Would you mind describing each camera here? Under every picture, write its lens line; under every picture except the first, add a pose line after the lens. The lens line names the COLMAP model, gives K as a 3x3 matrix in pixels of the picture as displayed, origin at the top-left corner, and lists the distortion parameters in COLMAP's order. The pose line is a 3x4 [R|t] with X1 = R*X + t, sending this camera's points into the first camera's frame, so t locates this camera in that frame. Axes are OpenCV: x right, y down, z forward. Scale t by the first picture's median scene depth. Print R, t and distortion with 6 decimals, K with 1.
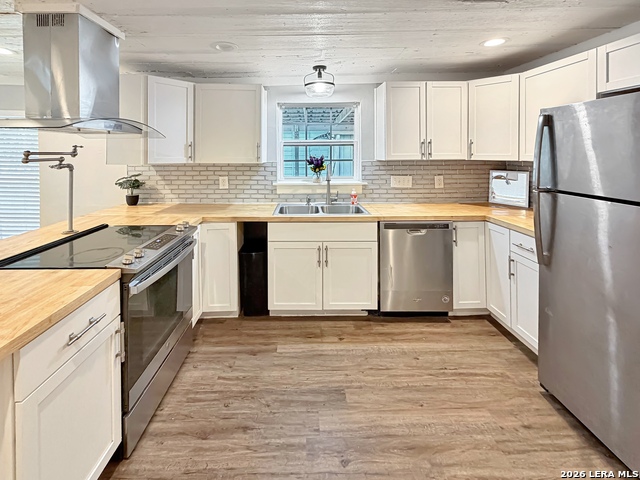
lens RADIAL K [[271.0, 0, 317.6], [0, 271.0, 159.8], [0, 0, 1]] dist [-0.000190, 0.000085]
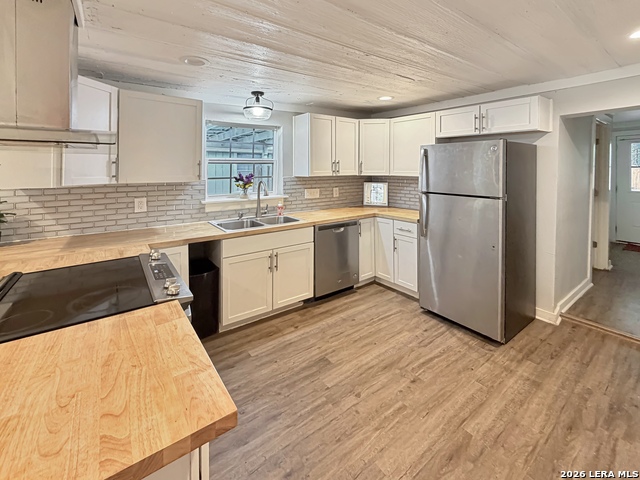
lens RADIAL K [[252.2, 0, 320.5], [0, 252.2, 175.2], [0, 0, 1]] dist [0.000090, -0.000072]
pose [[0.840268, -0.012025, 0.542038, -0.370997], [0.013355, 0.999910, 0.001479, -0.006263], [-0.542006, 0.005996, 0.840353, 0.006333]]
